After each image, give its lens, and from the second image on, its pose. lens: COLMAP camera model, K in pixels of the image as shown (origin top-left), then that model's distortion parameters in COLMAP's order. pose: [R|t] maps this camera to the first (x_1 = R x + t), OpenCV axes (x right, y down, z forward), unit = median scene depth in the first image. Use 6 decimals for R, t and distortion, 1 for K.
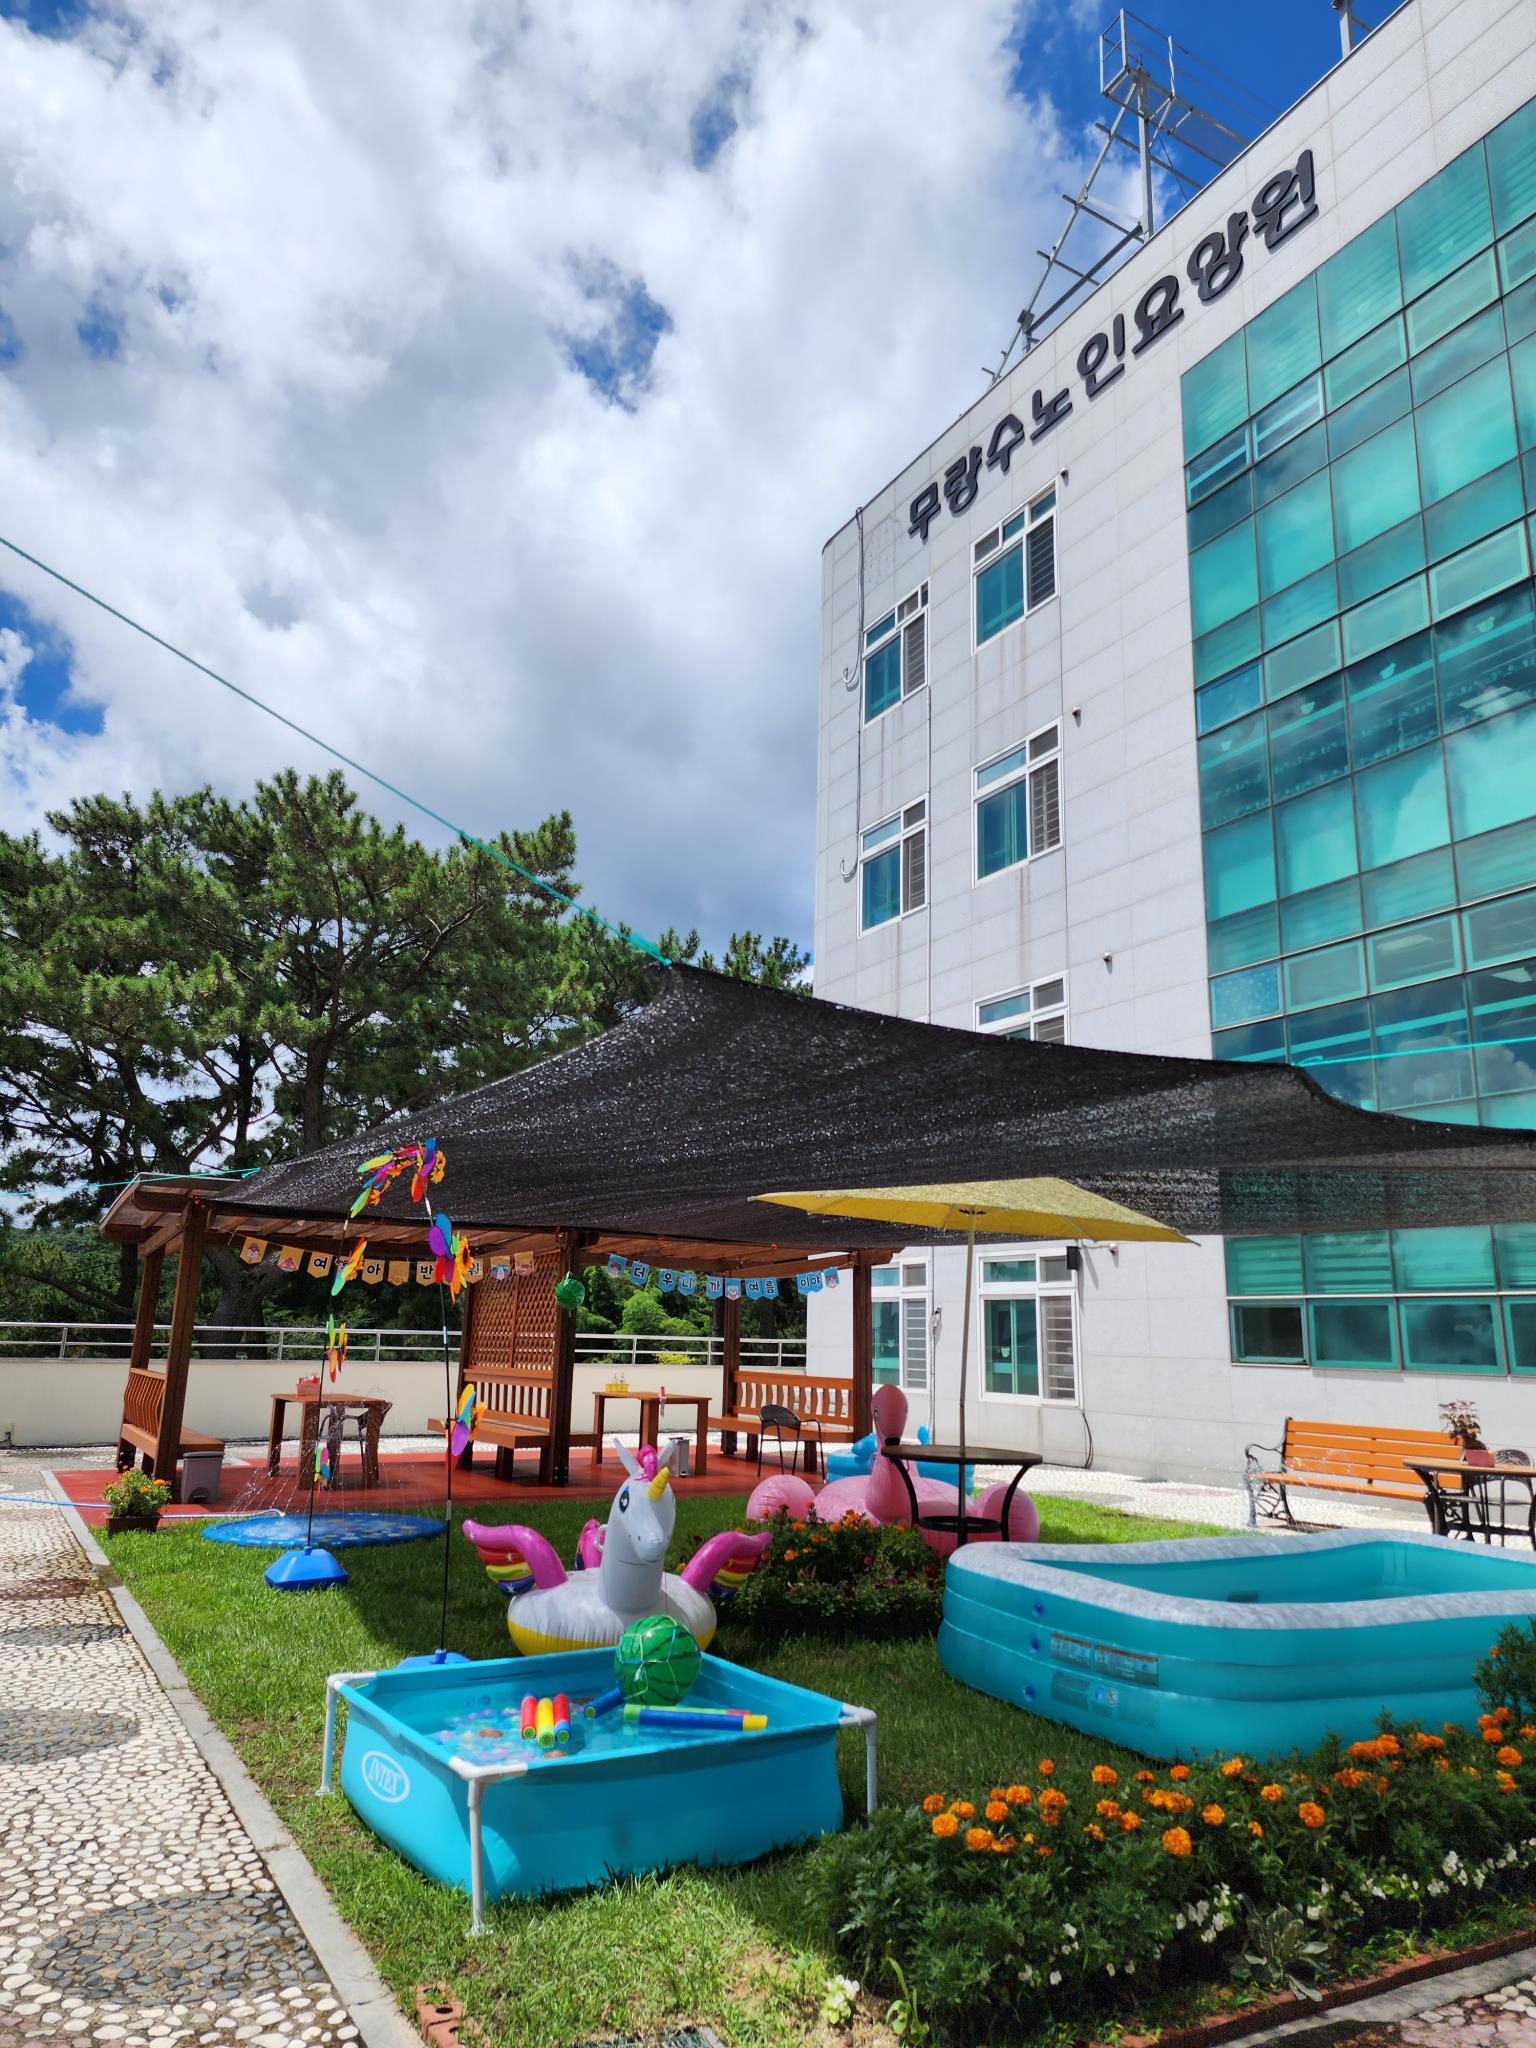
lens RADIAL K [[1351.0, 0, 773.3], [0, 1351.0, 1007.2], [0, 0, 1]] dist [0.052919, -0.039627]
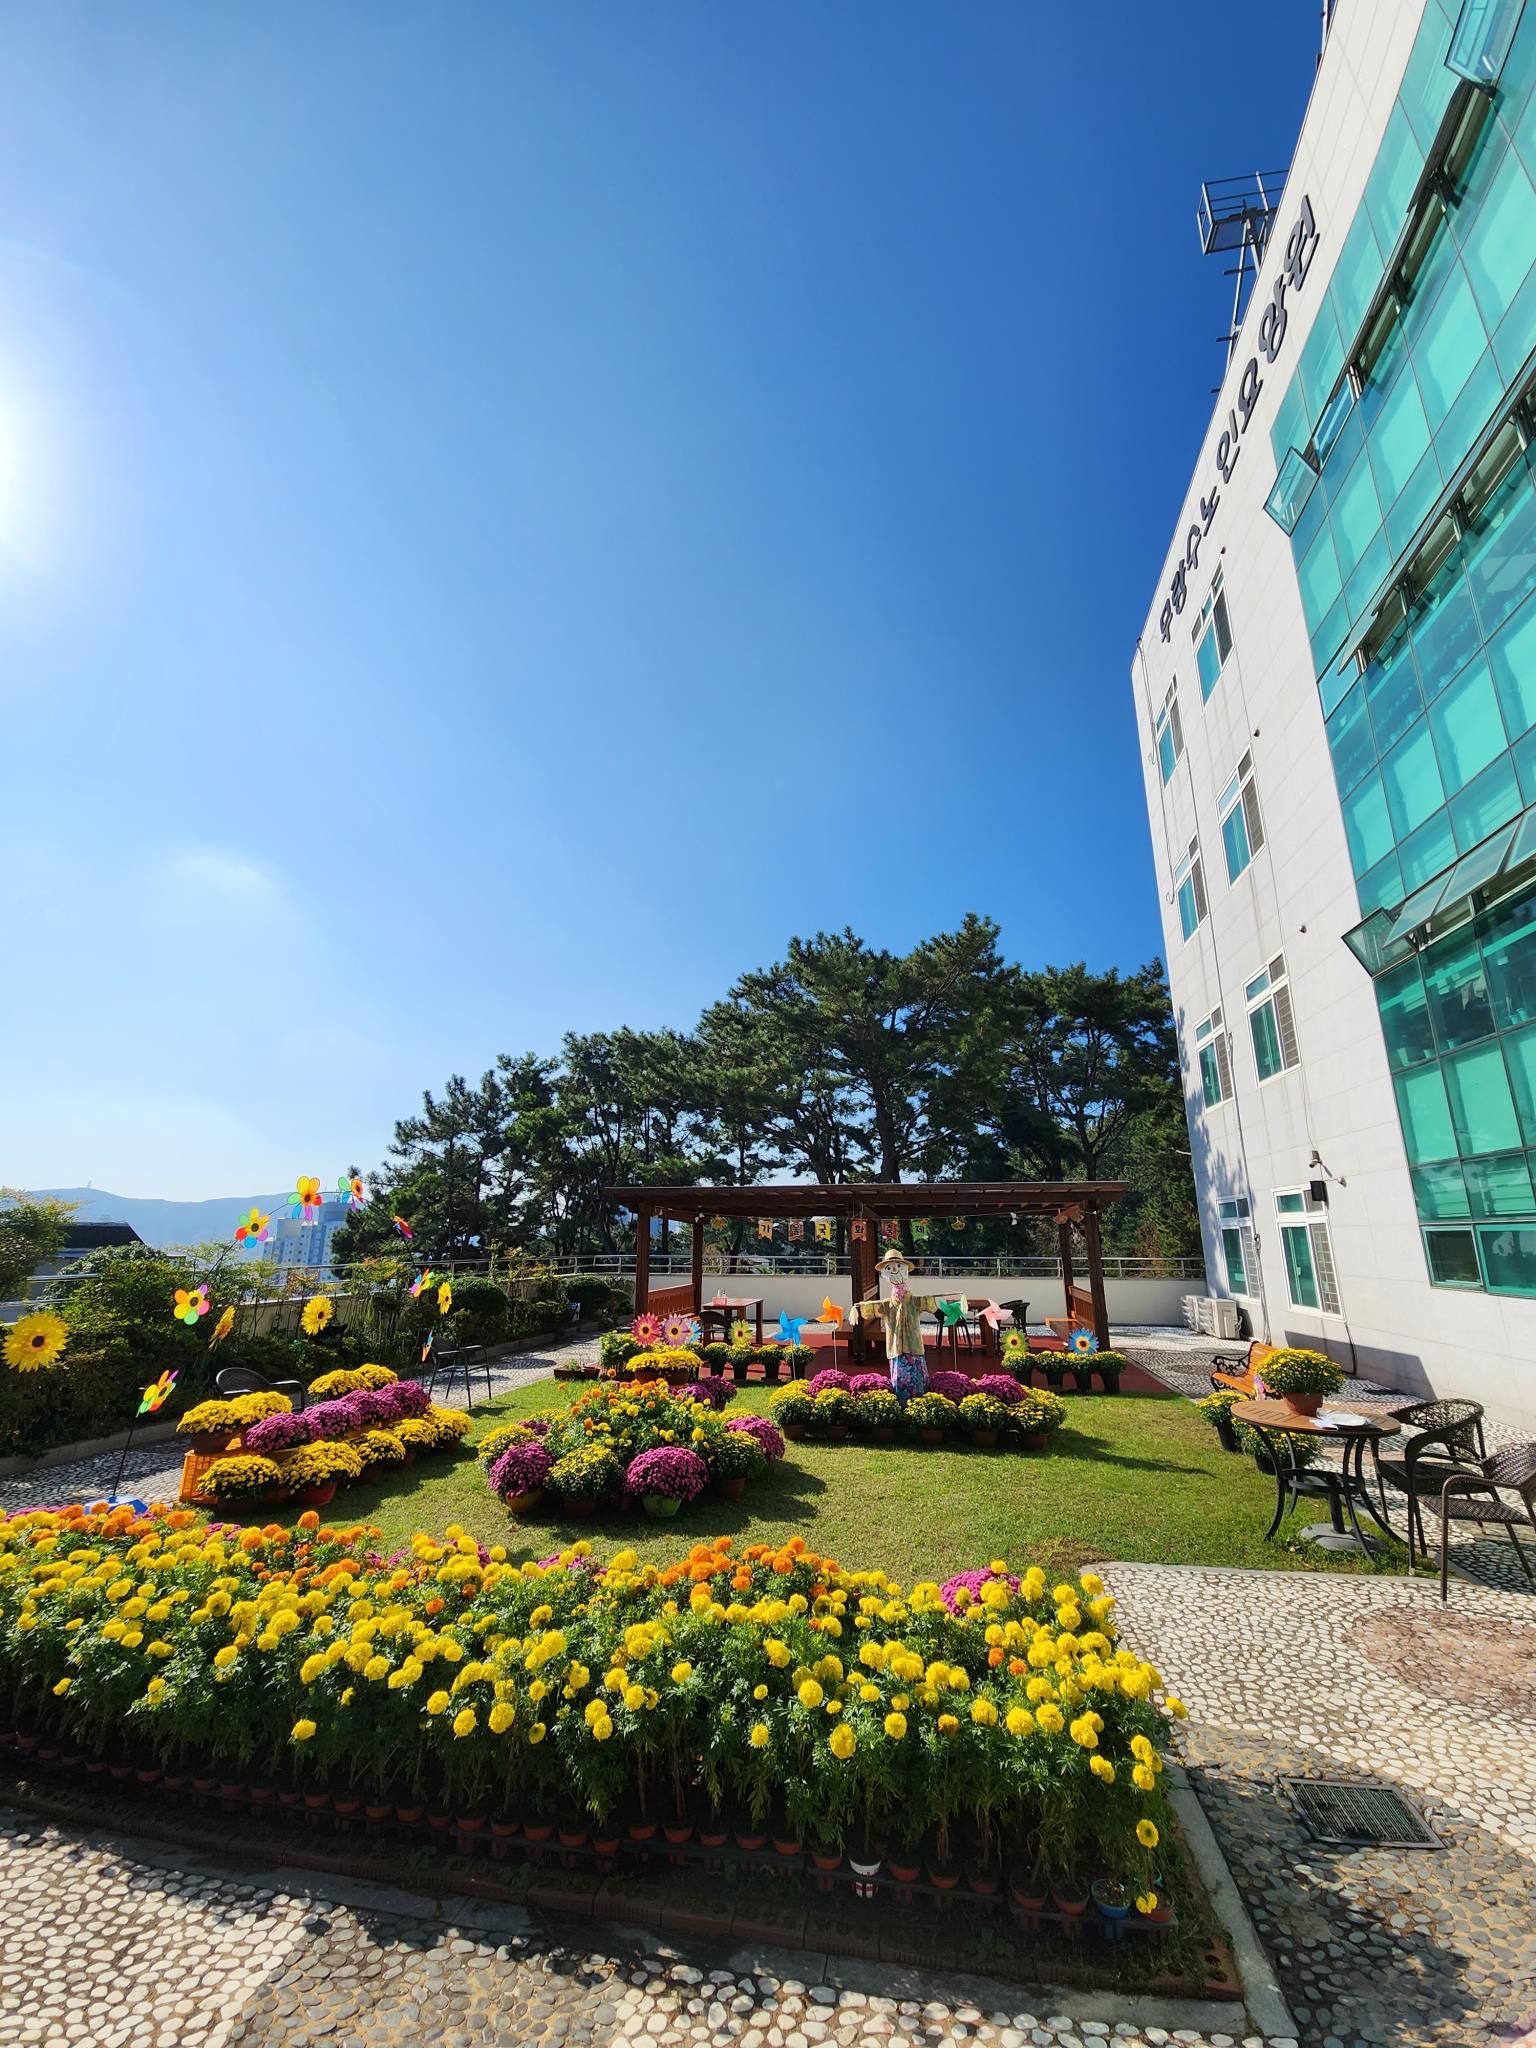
lens RADIAL K [[828.0, 0, 764.2], [0, 828.0, 1028.9], [0, 0, 1]] dist [-0.009270, -0.000129]
pose [[0.744971, -0.181585, -0.641907, 0.312893], [0.168725, 0.982243, -0.082046, 0.024812], [0.645406, -0.047184, 0.762381, 0.149630]]
